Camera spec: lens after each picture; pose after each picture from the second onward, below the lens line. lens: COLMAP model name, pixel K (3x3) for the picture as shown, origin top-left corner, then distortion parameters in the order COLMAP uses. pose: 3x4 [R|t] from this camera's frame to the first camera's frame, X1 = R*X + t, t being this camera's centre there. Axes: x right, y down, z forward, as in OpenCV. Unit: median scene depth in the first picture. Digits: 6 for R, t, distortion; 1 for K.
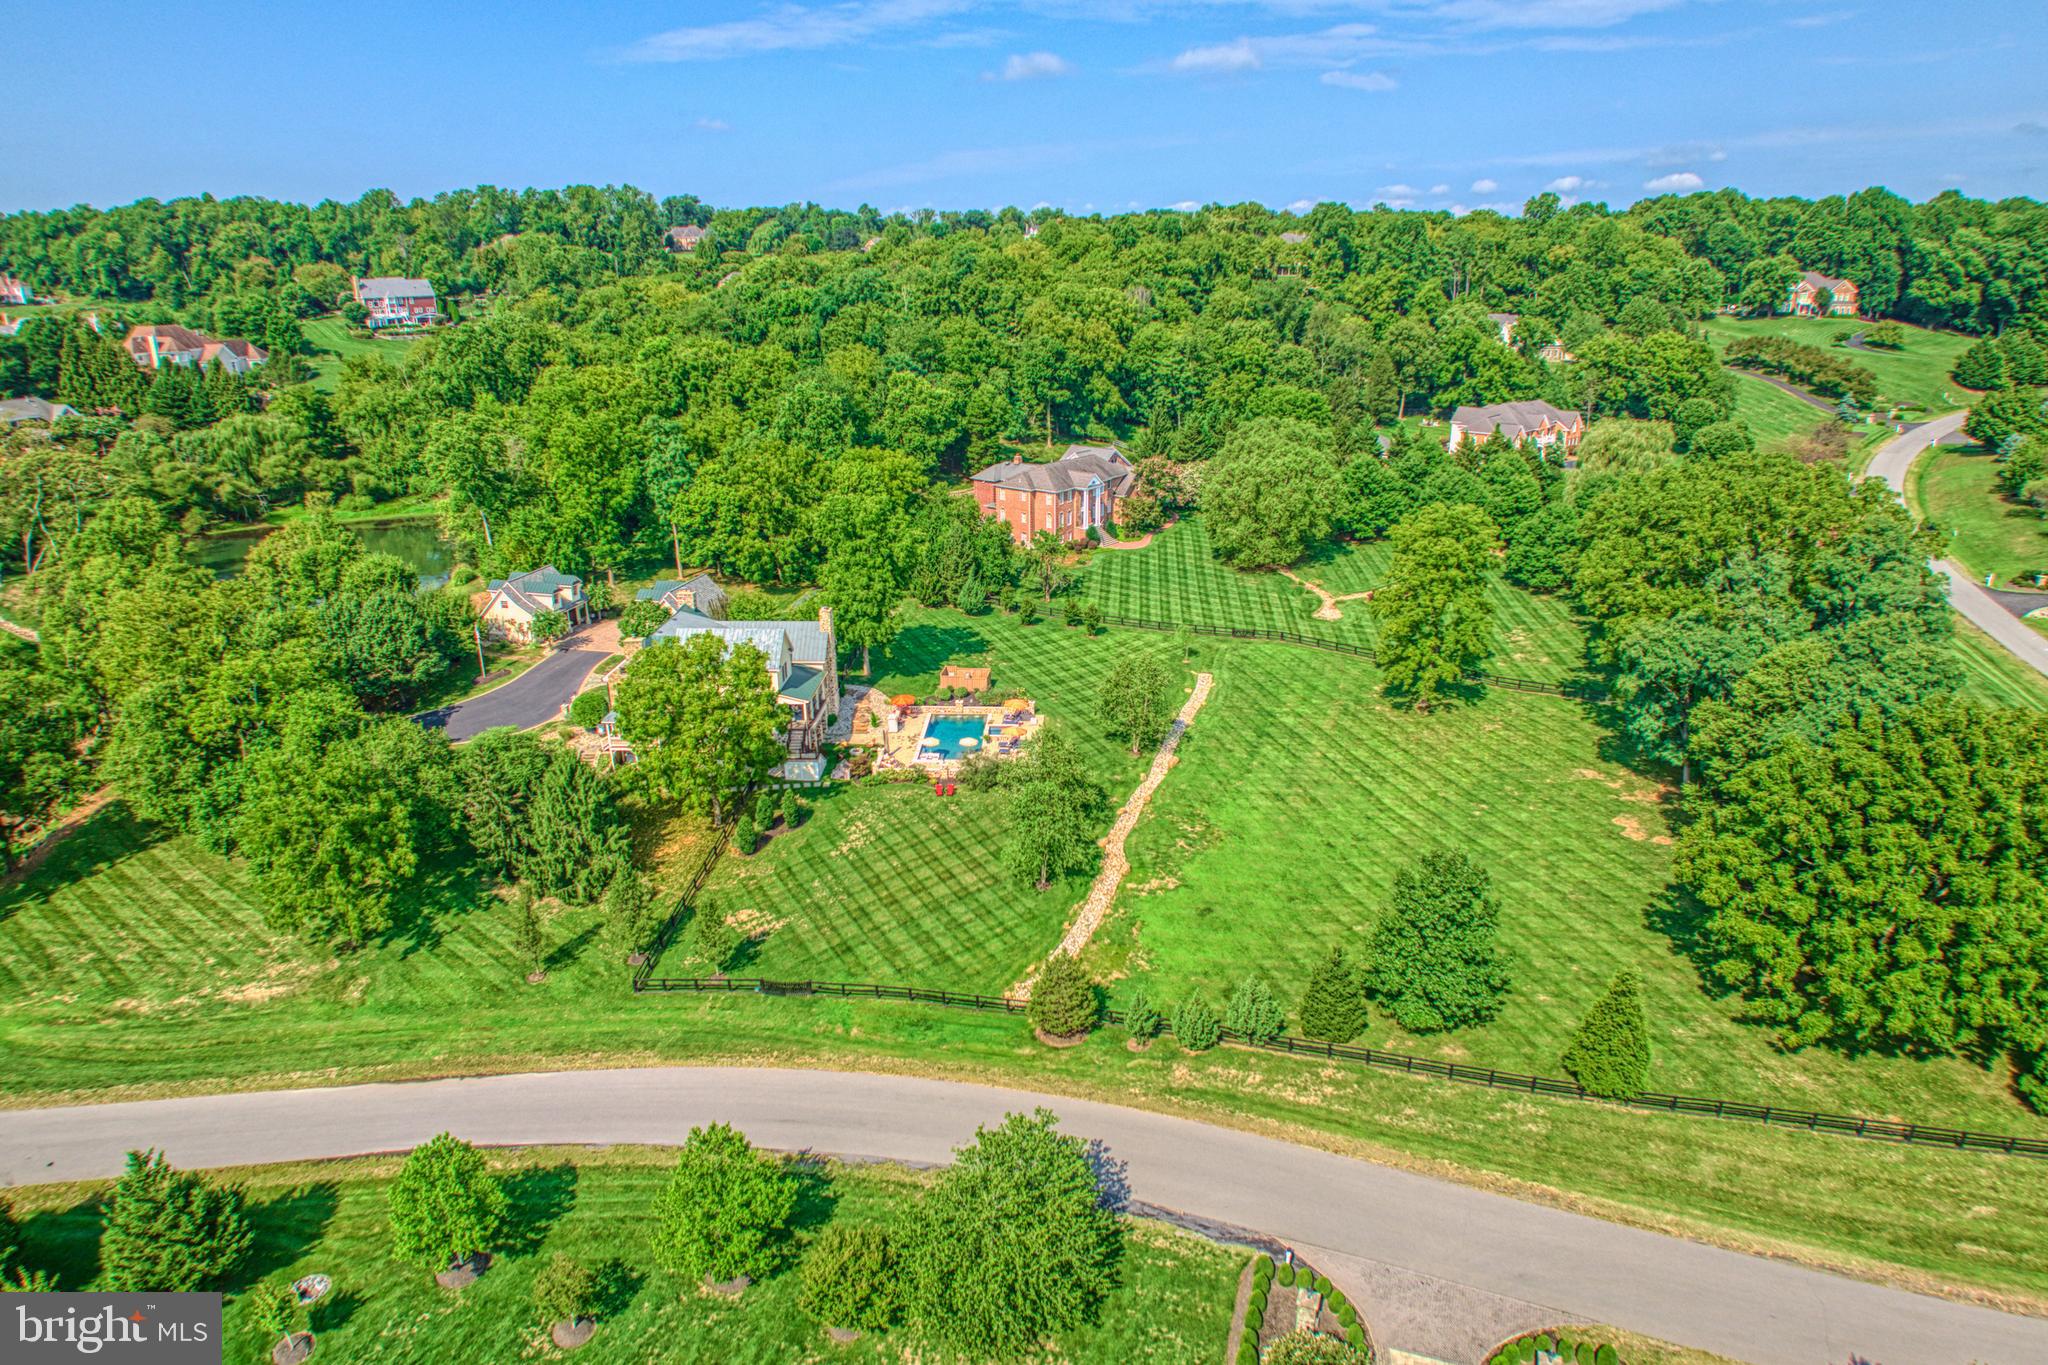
lens RADIAL K [[1208.3, 0, 1034.6], [0, 1208.3, 680.4], [0, 0, 1]] dist [-0.048233, 0.000307]
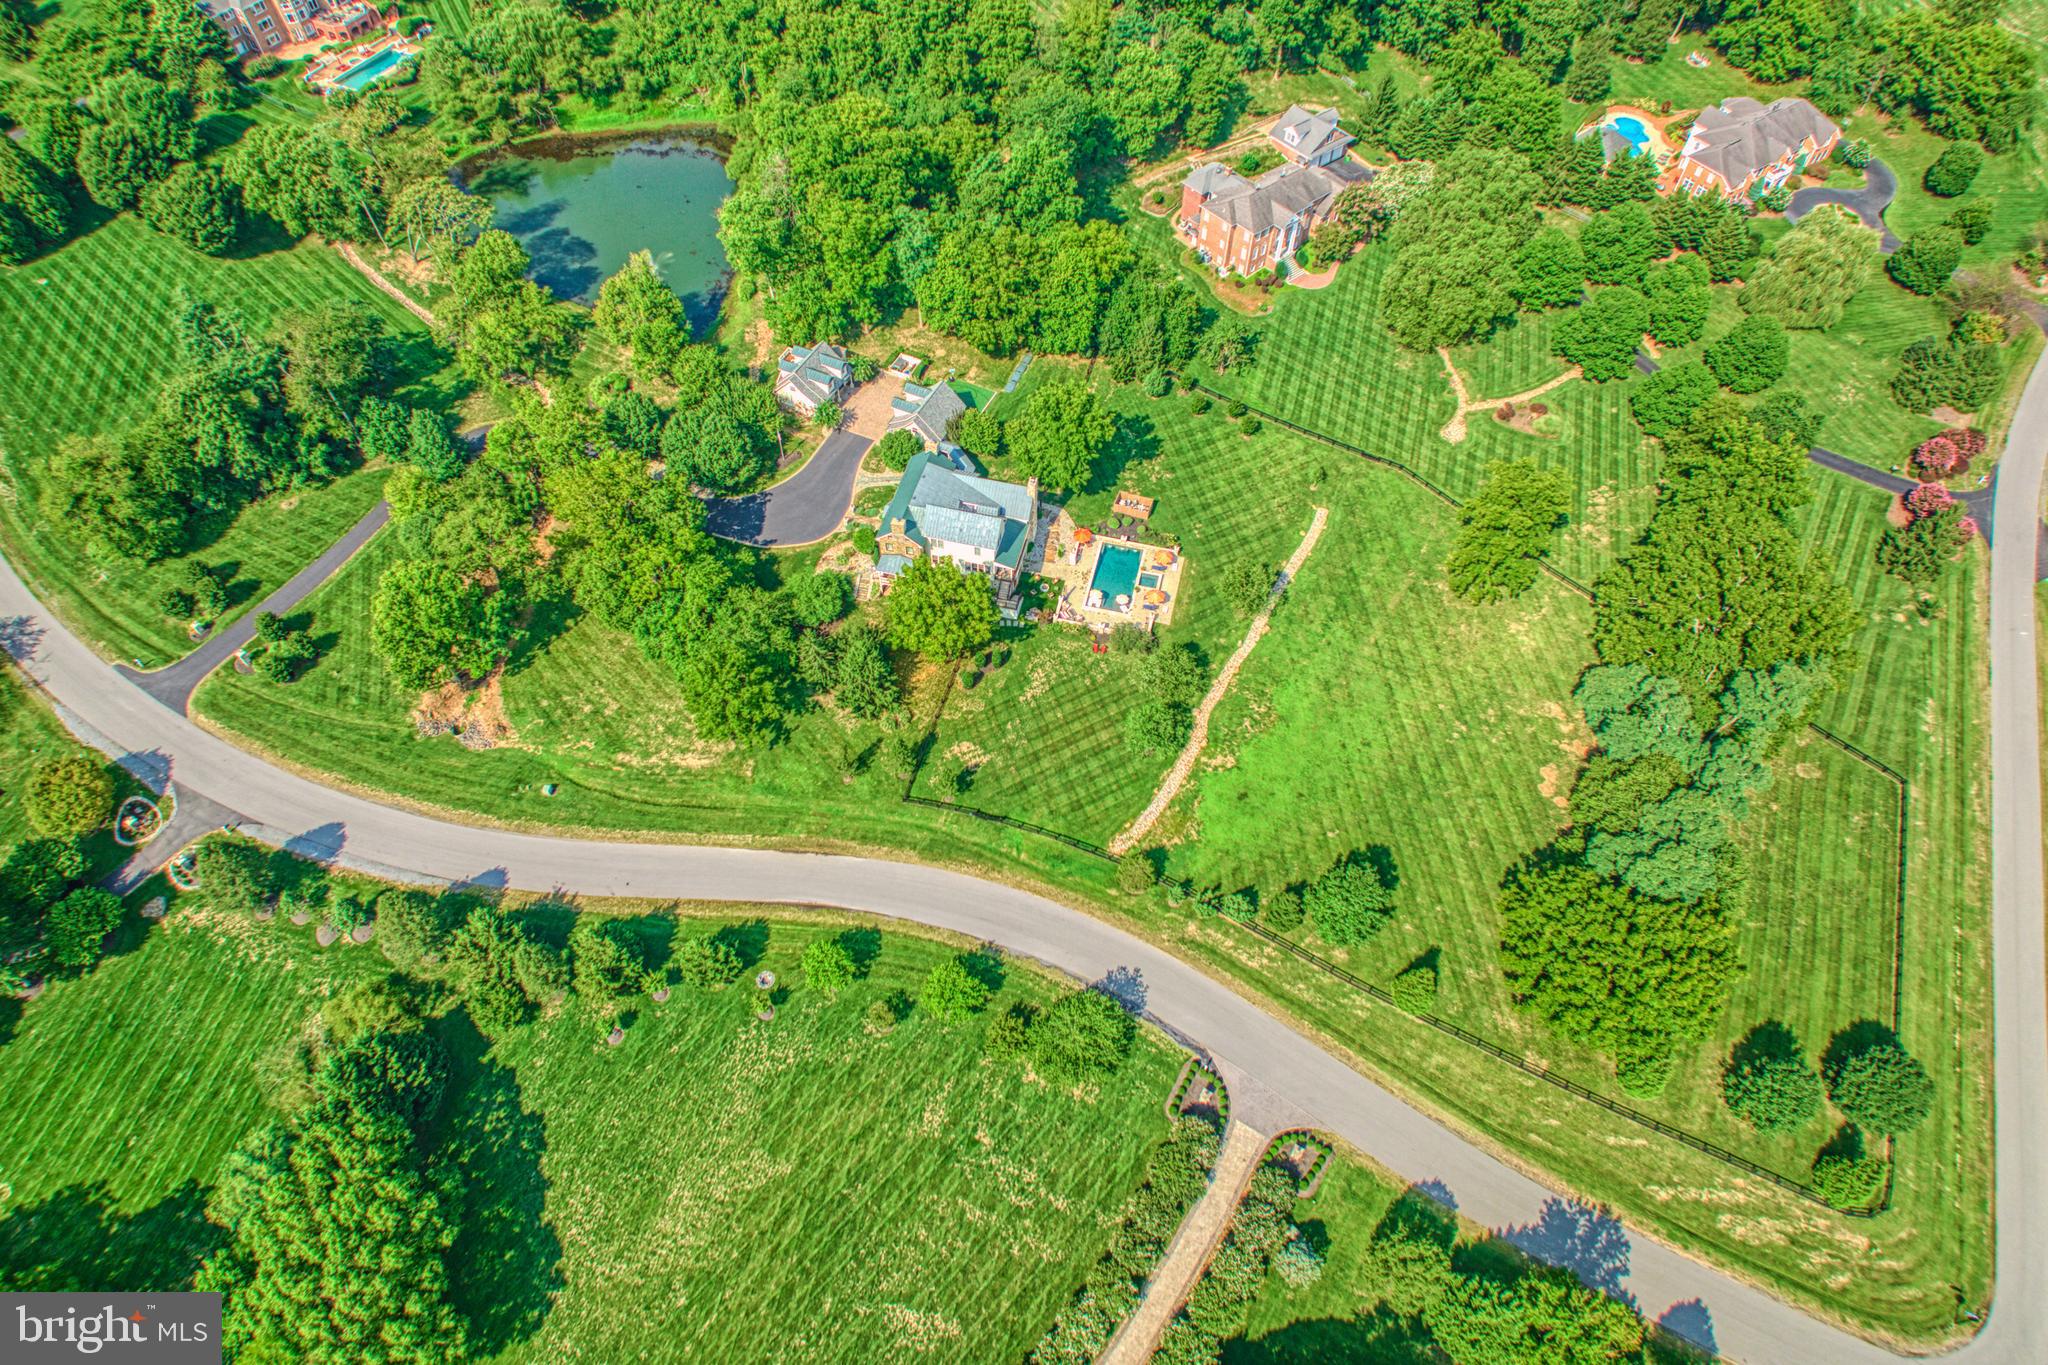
lens RADIAL K [[1208.3, 0, 1015.6], [0, 1208.3, 690.3], [0, 0, 1]] dist [-0.048233, 0.000307]
pose [[0.978466, 0.174508, -0.110236, -0.003070], [-0.082595, 0.820464, 0.565701, -0.713755], [0.189164, -0.544414, 0.817209, -0.266158]]
